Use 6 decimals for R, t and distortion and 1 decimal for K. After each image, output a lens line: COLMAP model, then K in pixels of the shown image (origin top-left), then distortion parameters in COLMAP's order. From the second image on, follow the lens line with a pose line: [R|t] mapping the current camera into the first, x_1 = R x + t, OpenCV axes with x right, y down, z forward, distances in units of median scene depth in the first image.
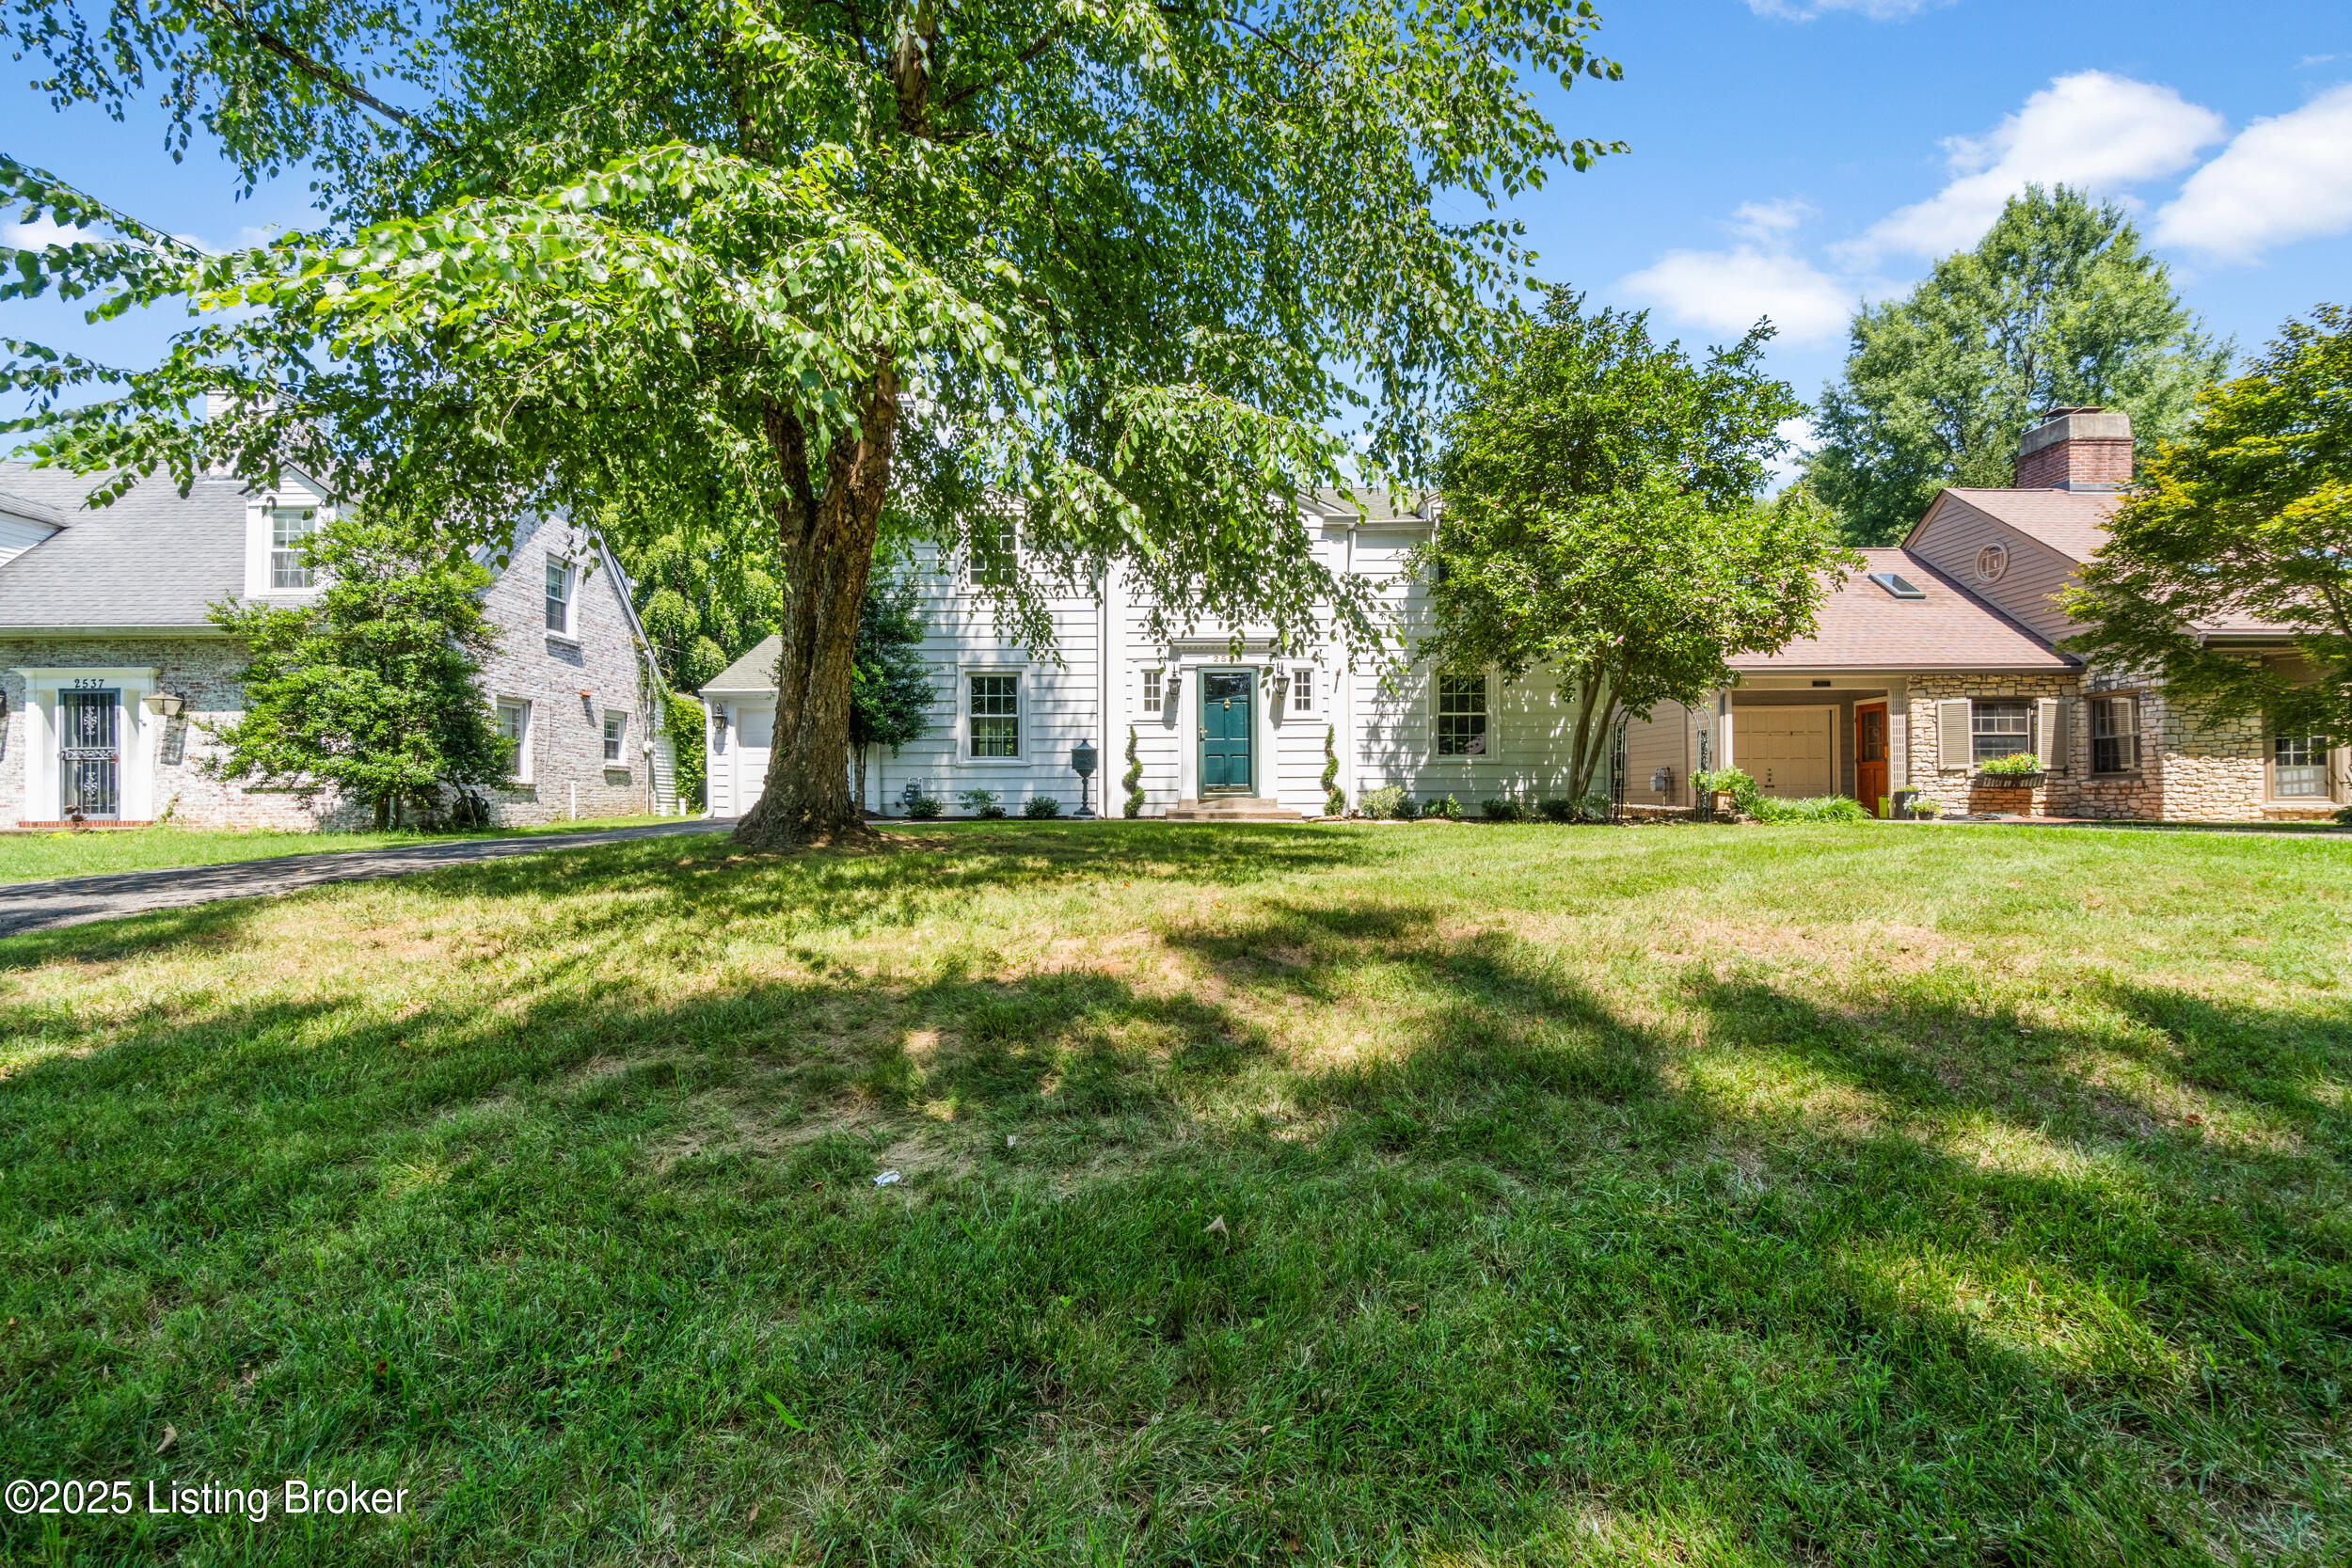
lens RADIAL K [[1017.1, 0, 1176.4], [0, 1017.1, 802.9], [0, 0, 1]] dist [-0.002003, 0.000082]
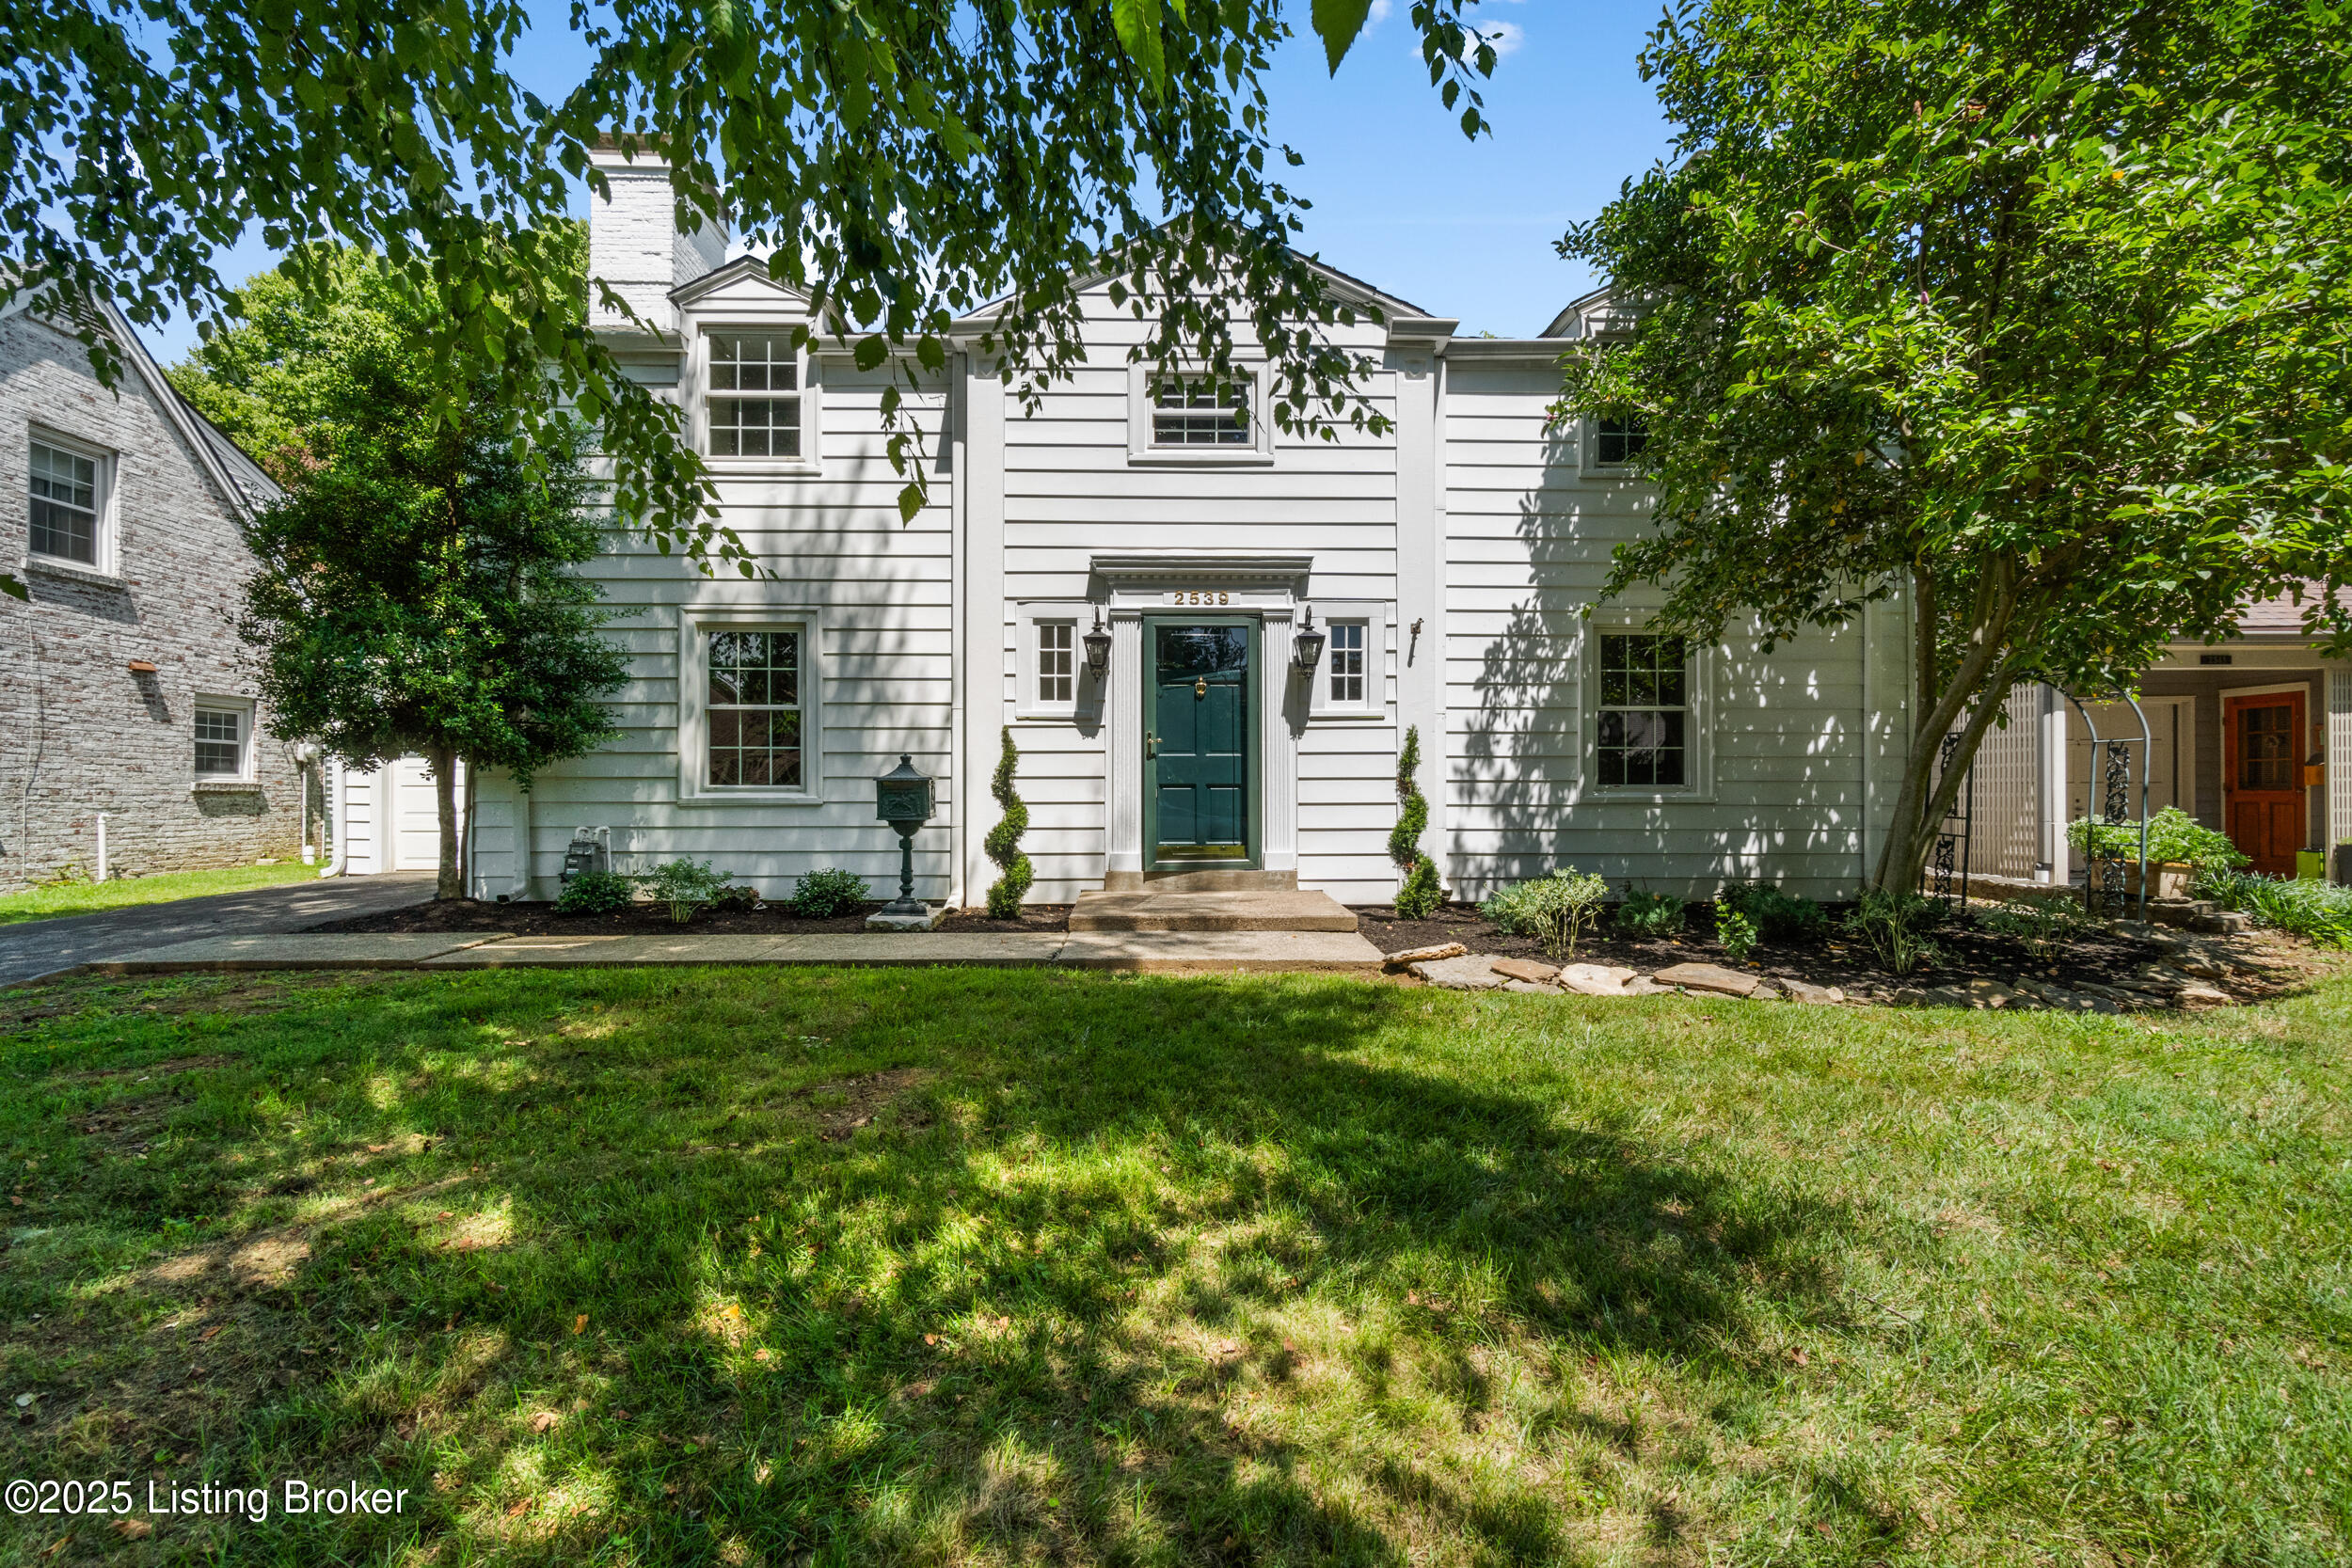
lens RADIAL K [[1023.4, 0, 1173.1], [0, 1023.4, 814.0], [0, 0, 1]] dist [0.012898, 0.000124]
pose [[0.999499, 0.003216, 0.031500, 0.019930], [-0.003586, 0.999925, 0.011694, -0.038500], [-0.031460, -0.011801, 0.999435, 0.477451]]
